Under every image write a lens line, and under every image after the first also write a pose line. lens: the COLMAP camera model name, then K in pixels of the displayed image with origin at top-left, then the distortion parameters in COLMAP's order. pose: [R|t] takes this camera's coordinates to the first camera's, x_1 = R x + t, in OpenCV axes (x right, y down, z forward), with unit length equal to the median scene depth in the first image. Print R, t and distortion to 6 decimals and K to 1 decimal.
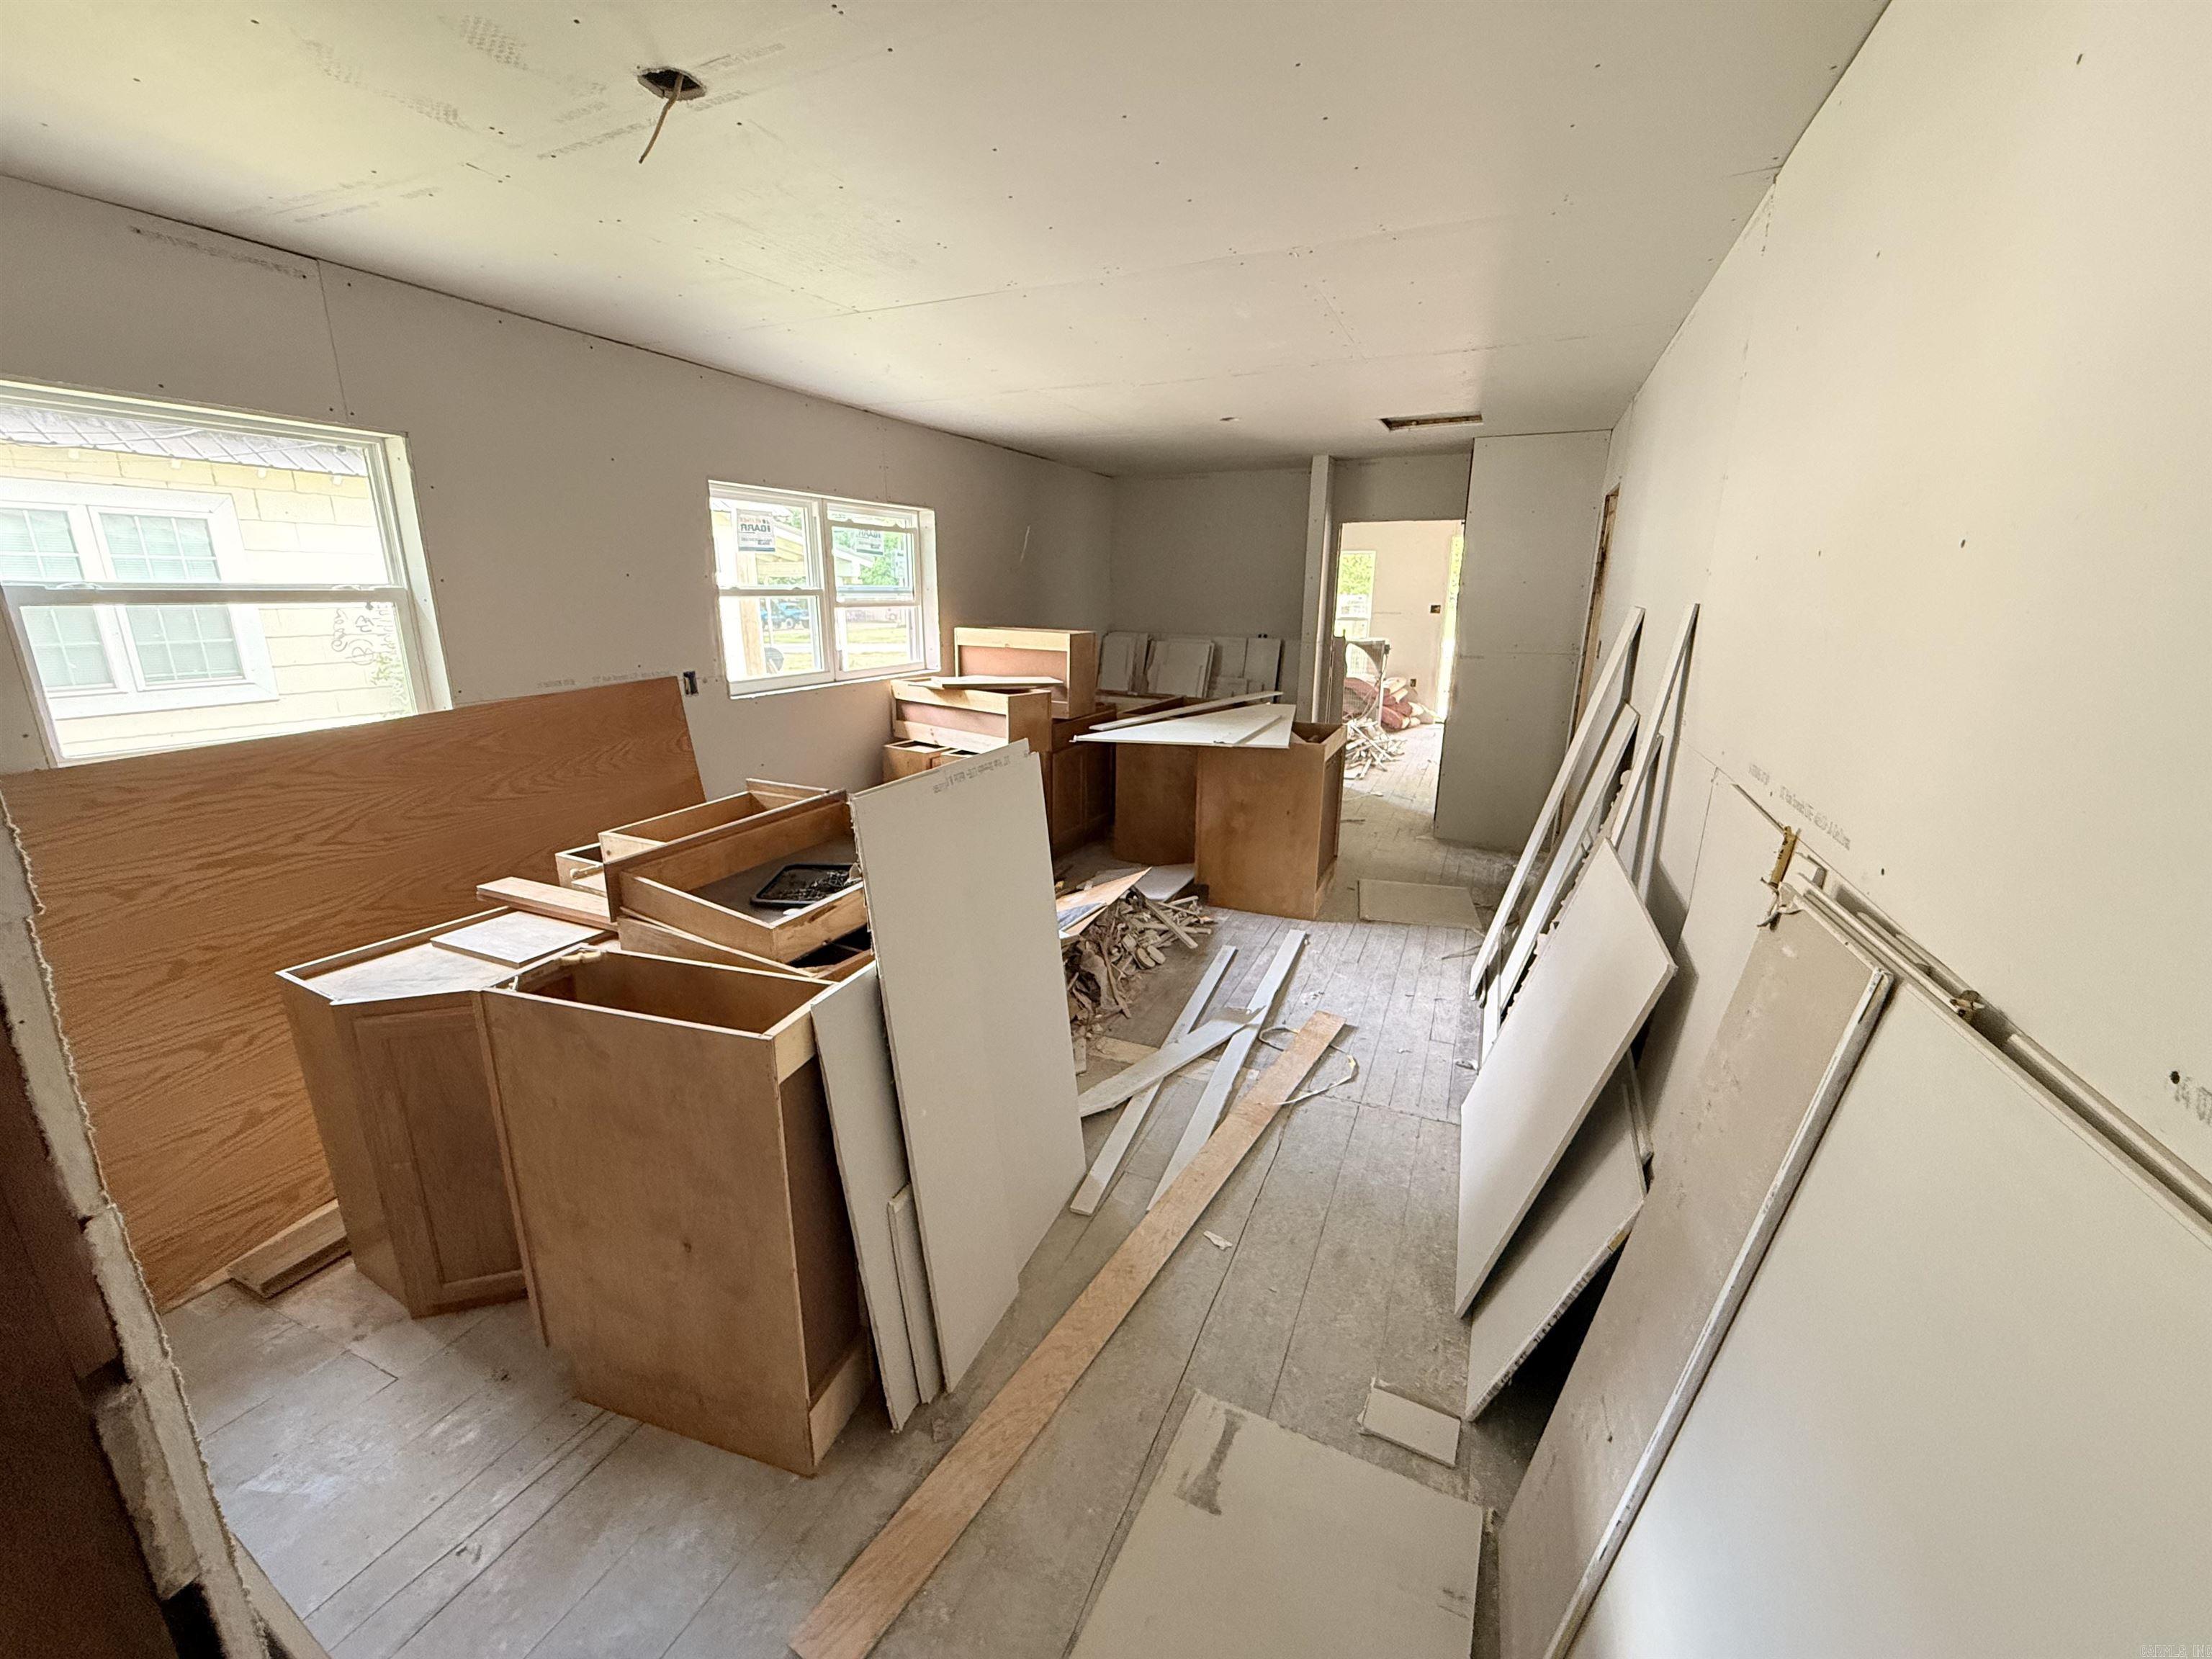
lens RADIAL K [[888.8, 0, 1106.7], [0, 888.8, 817.2], [0, 0, 1]] dist [0.001436, 0.000072]
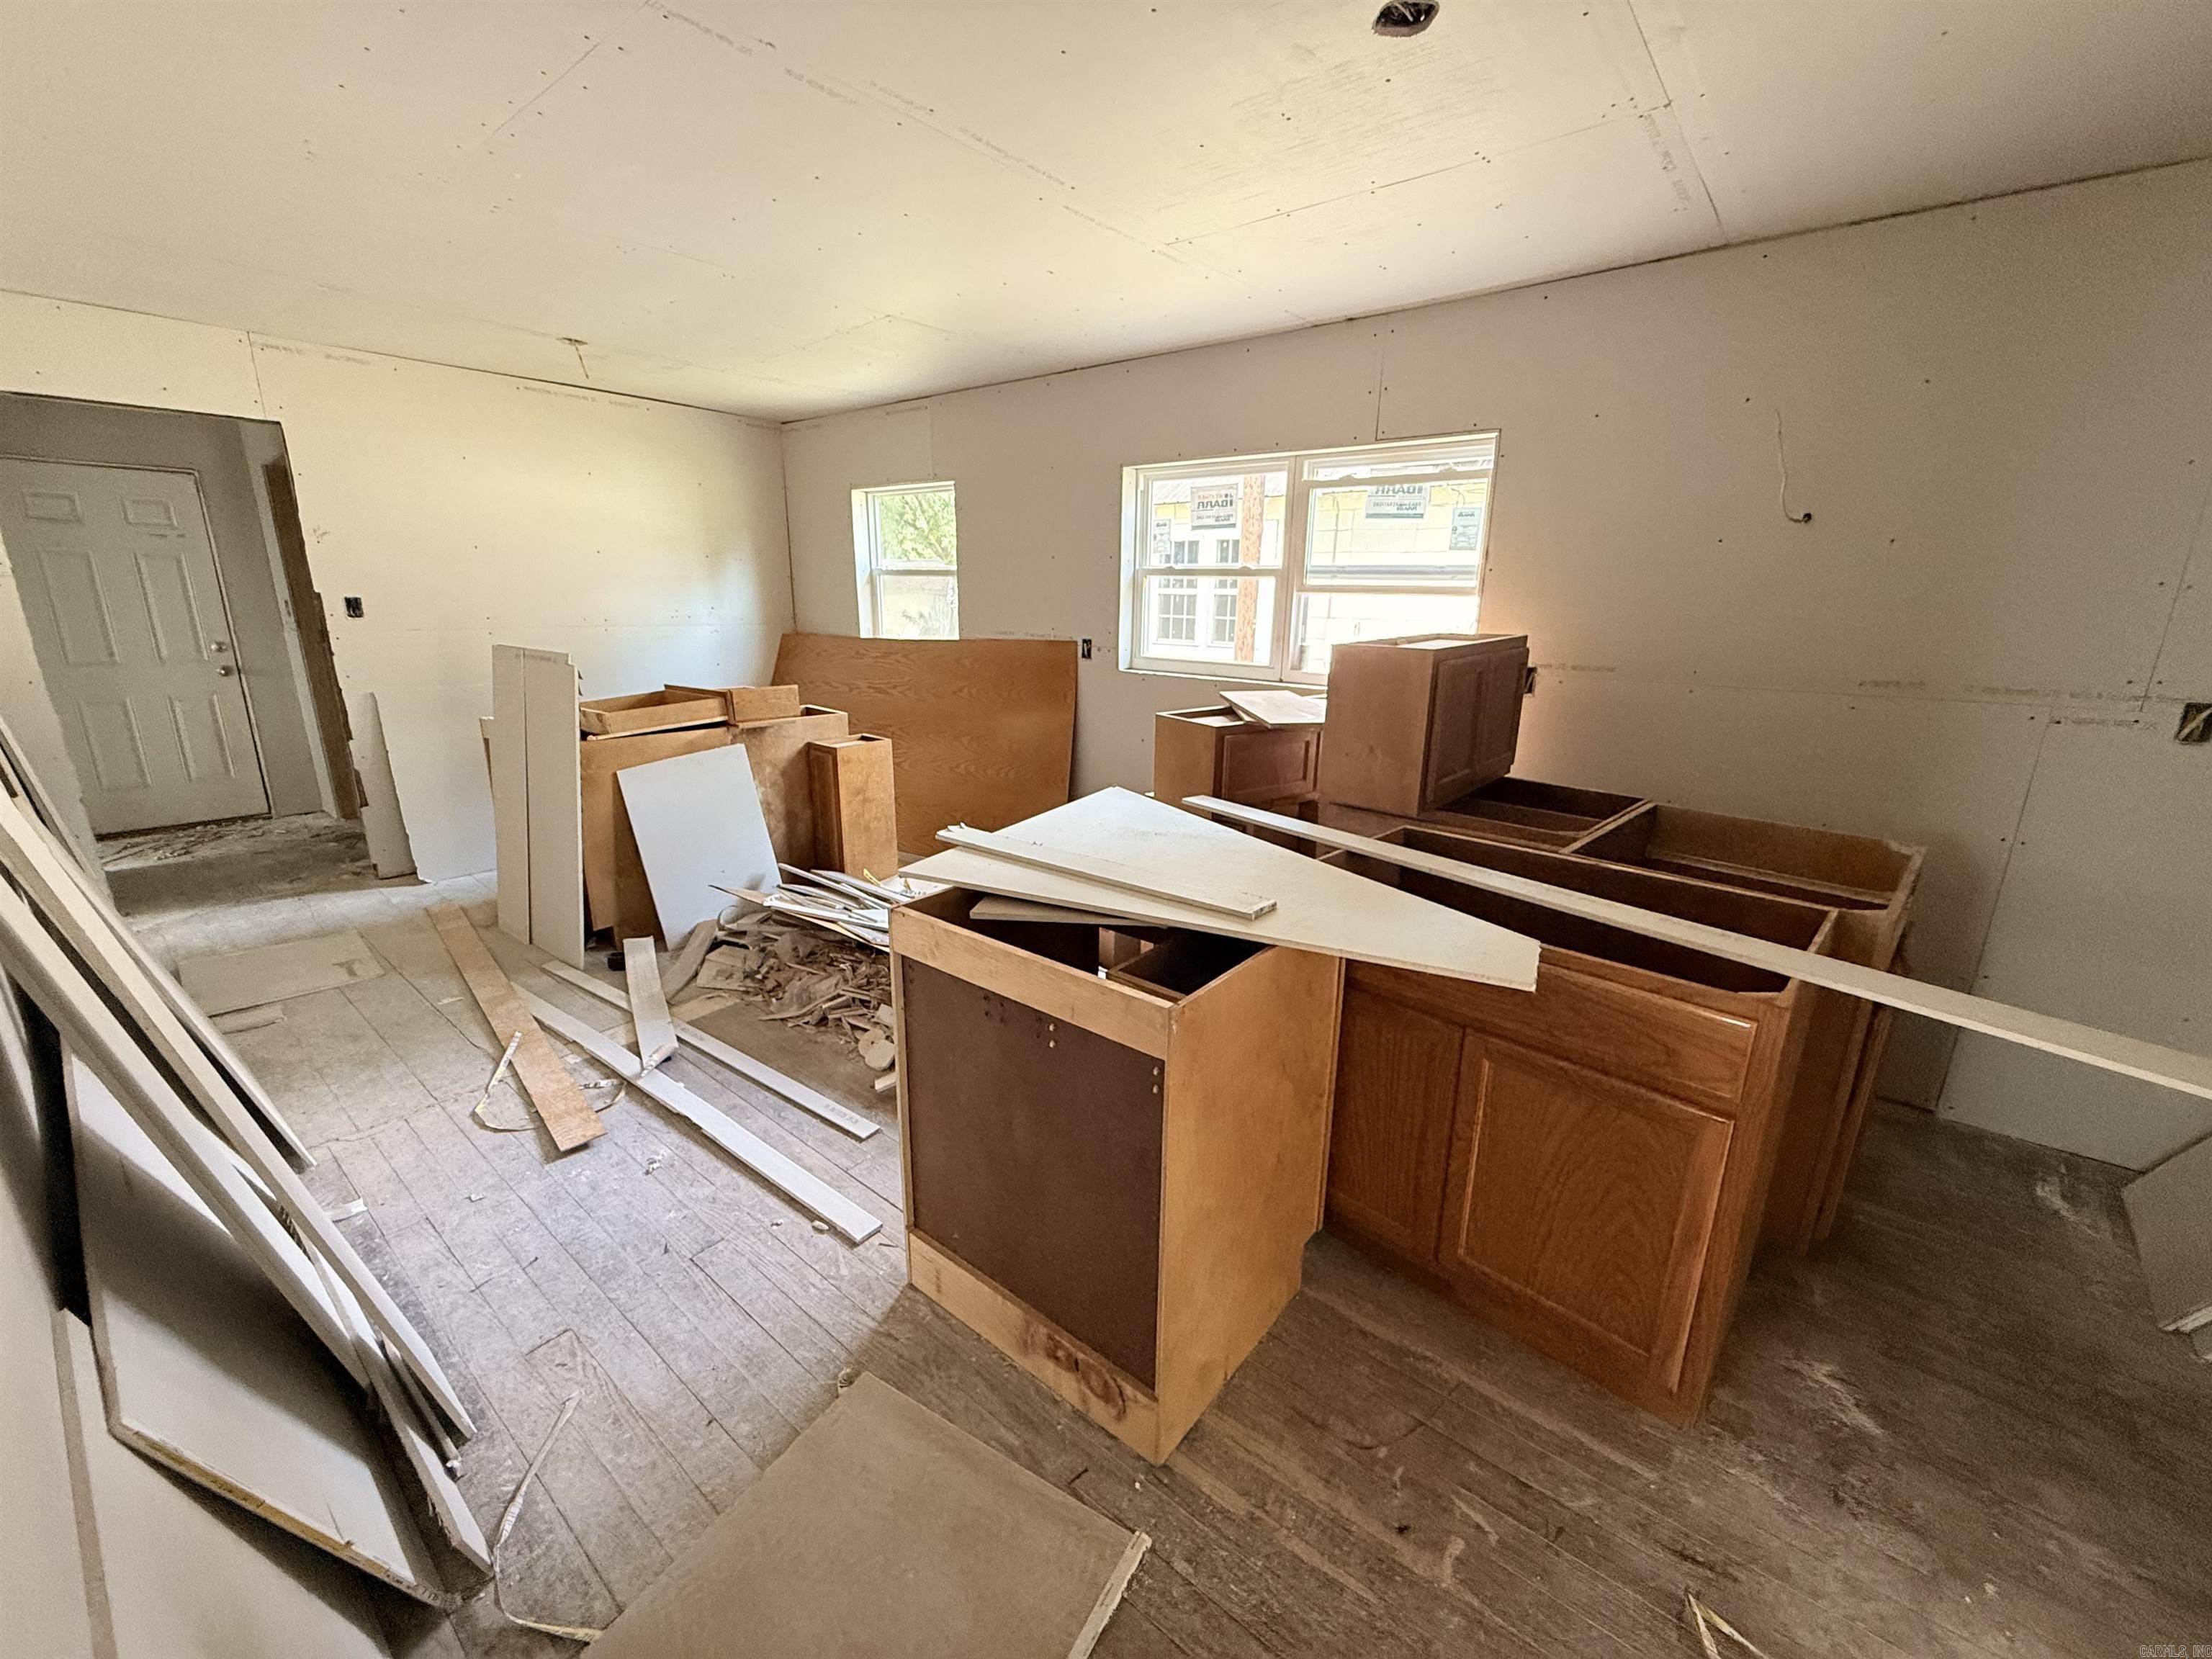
lens RADIAL K [[888.8, 0, 1102.6], [0, 888.8, 829.9], [0, 0, 1]] dist [0.001436, 0.000072]
pose [[-0.268695, 0.251836, -0.929721, 0.682959], [-0.255372, 0.912052, 0.320854, -0.316744], [0.928756, 0.323637, -0.180752, 1.318509]]
